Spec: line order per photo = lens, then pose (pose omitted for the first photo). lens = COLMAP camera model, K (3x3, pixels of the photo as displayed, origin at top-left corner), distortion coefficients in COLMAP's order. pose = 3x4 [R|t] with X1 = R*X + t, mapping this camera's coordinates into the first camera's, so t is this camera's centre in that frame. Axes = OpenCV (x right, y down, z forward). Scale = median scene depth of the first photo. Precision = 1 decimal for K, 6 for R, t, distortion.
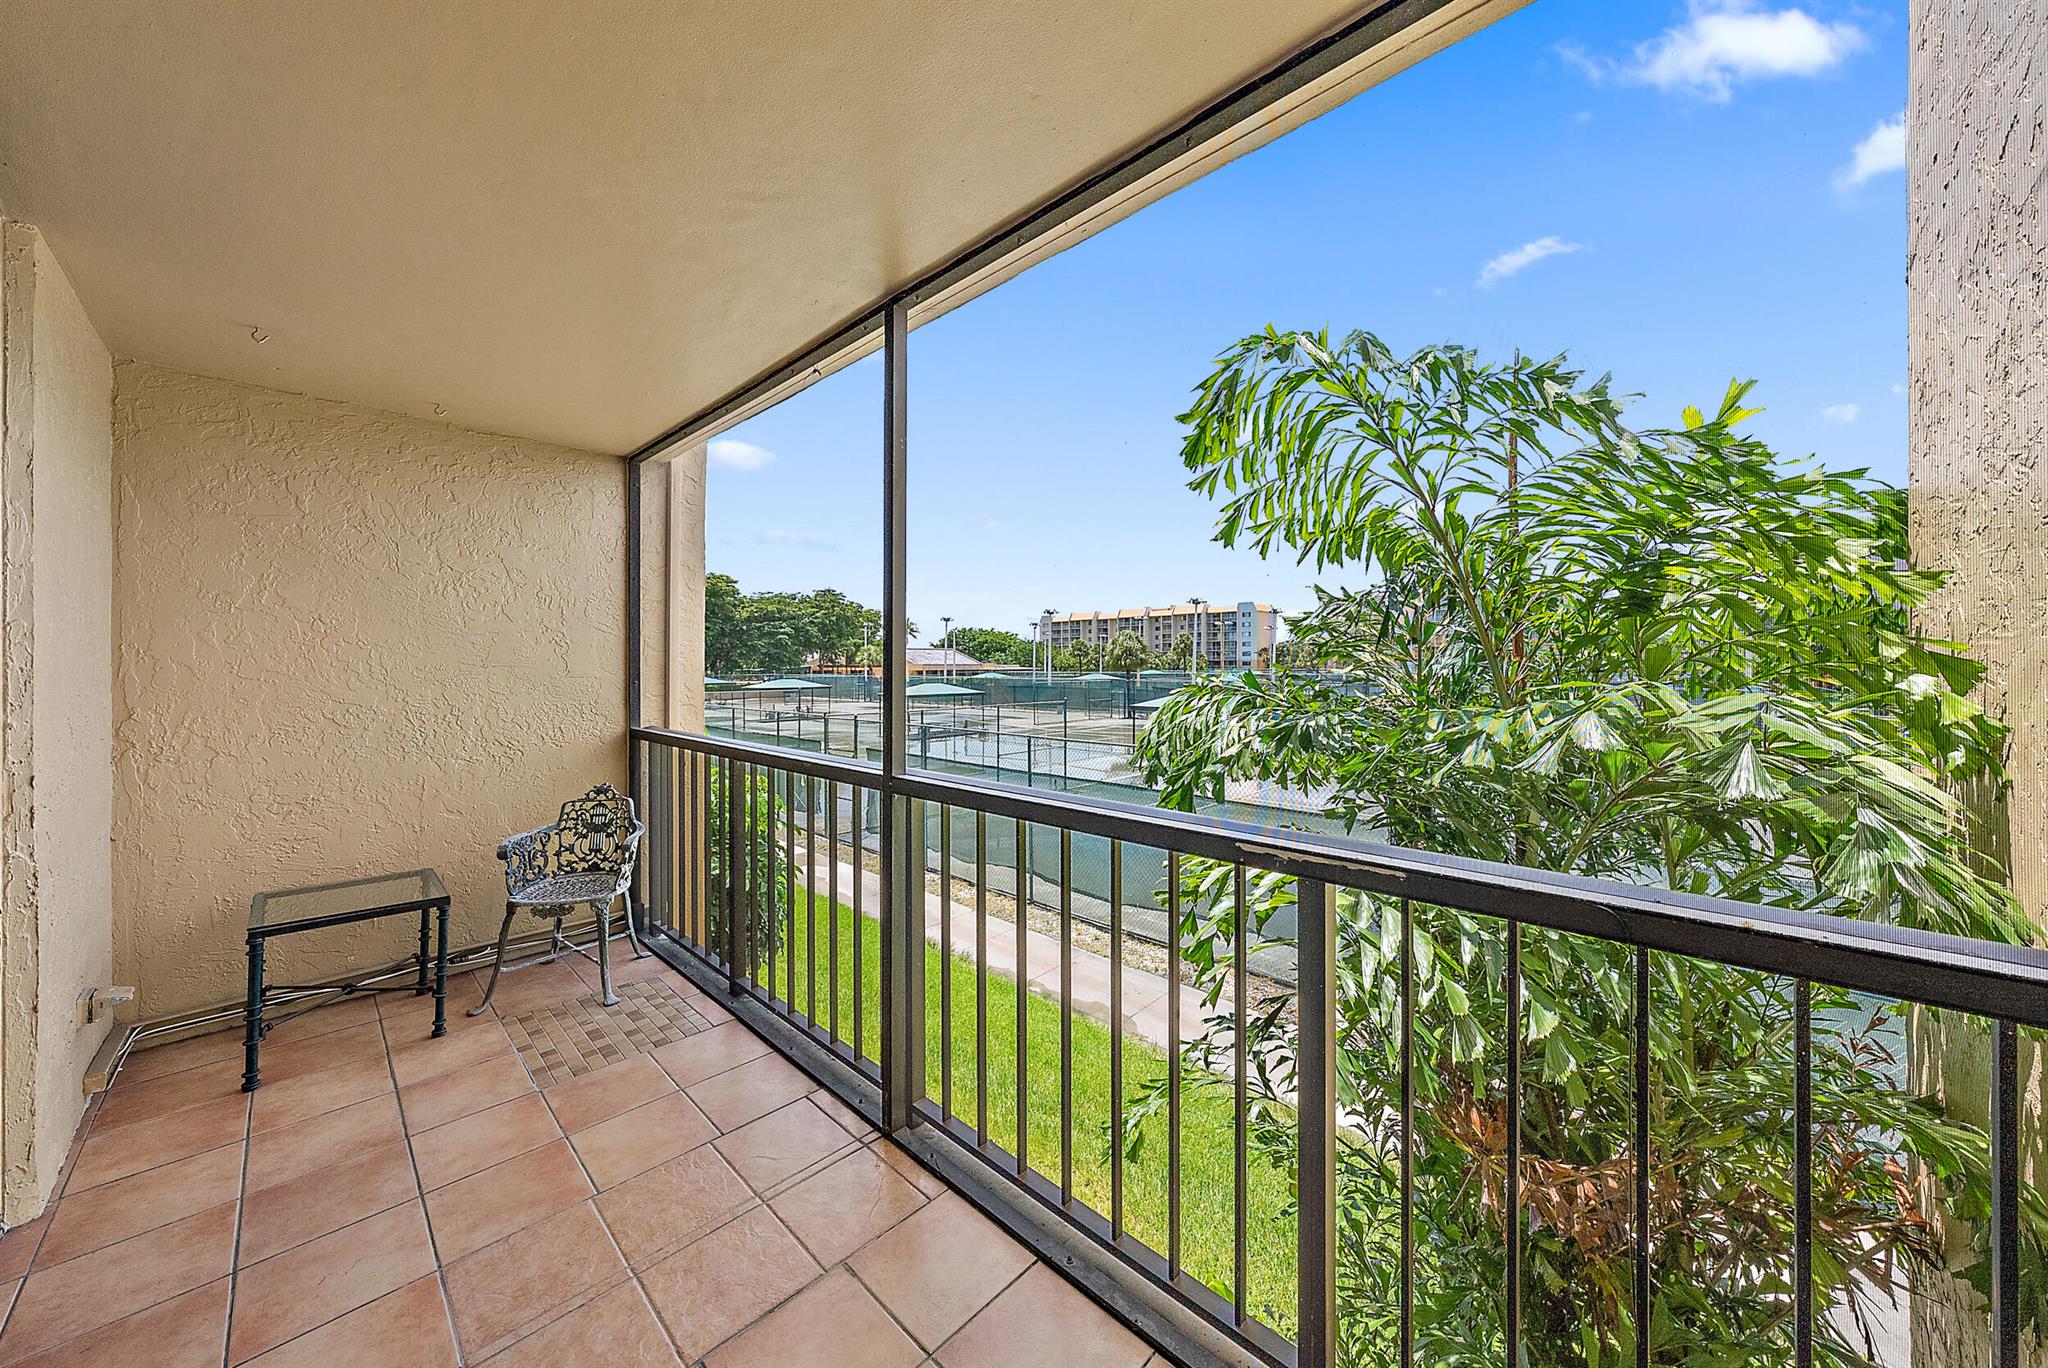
lens RADIAL K [[697.3, 0, 1021.3], [0, 697.3, 667.5], [0, 0, 1]] dist [-0.002487, 0.000049]
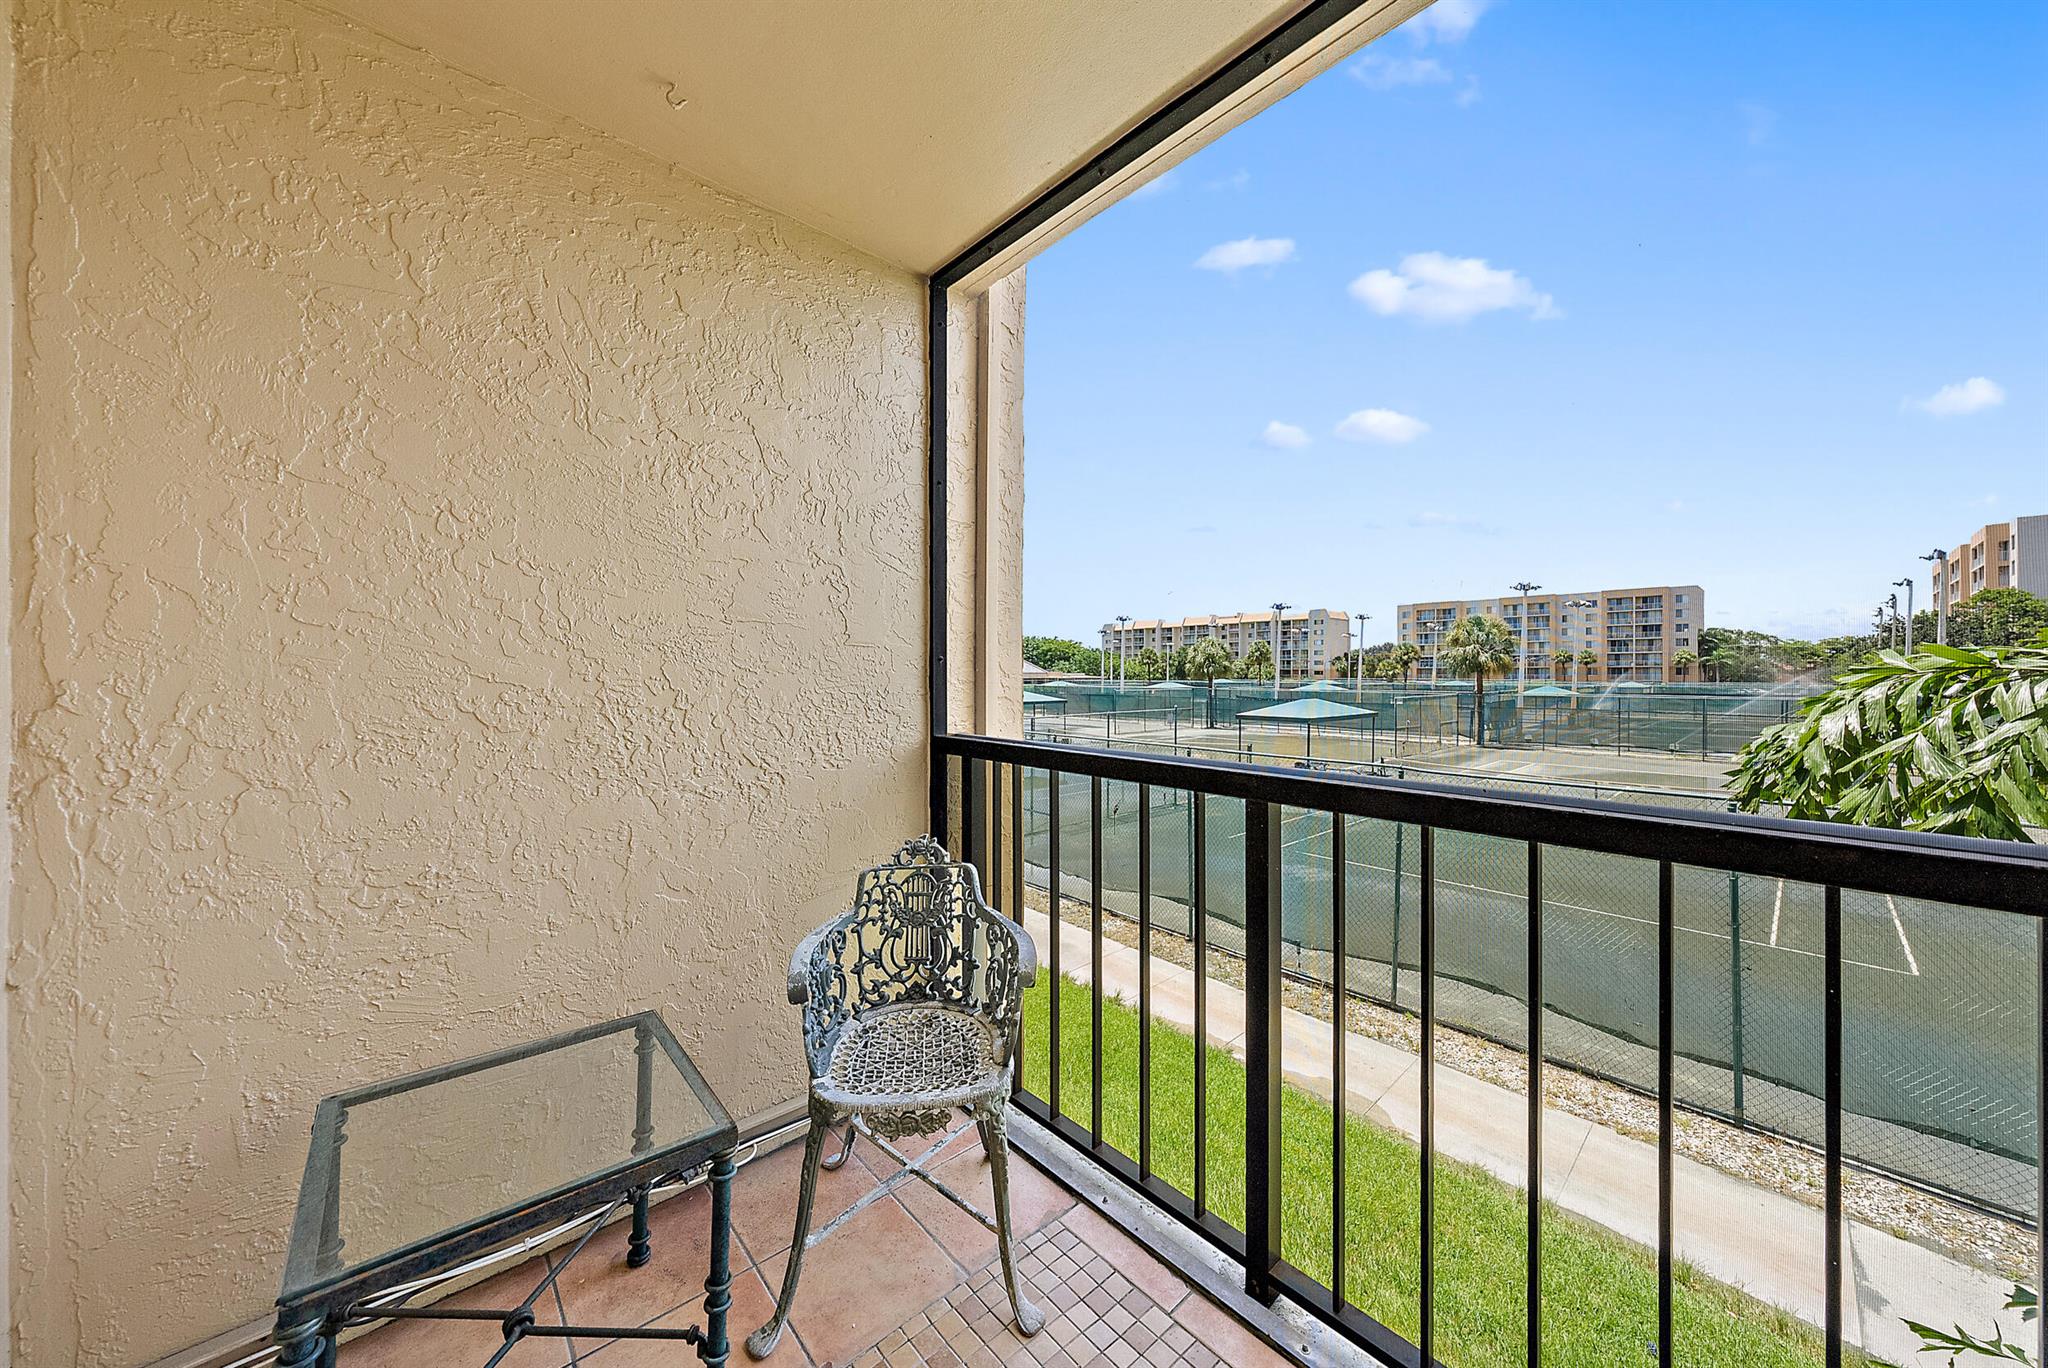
lens RADIAL K [[697.3, 0, 1023.0], [0, 697.3, 676.9], [0, 0, 1]] dist [-0.002487, 0.000049]
pose [[0.996094, 0.002345, -0.088265, -0.443539], [-0.002253, 0.999997, 0.001146, 0.037355], [0.088267, -0.000942, 0.996096, 0.430174]]
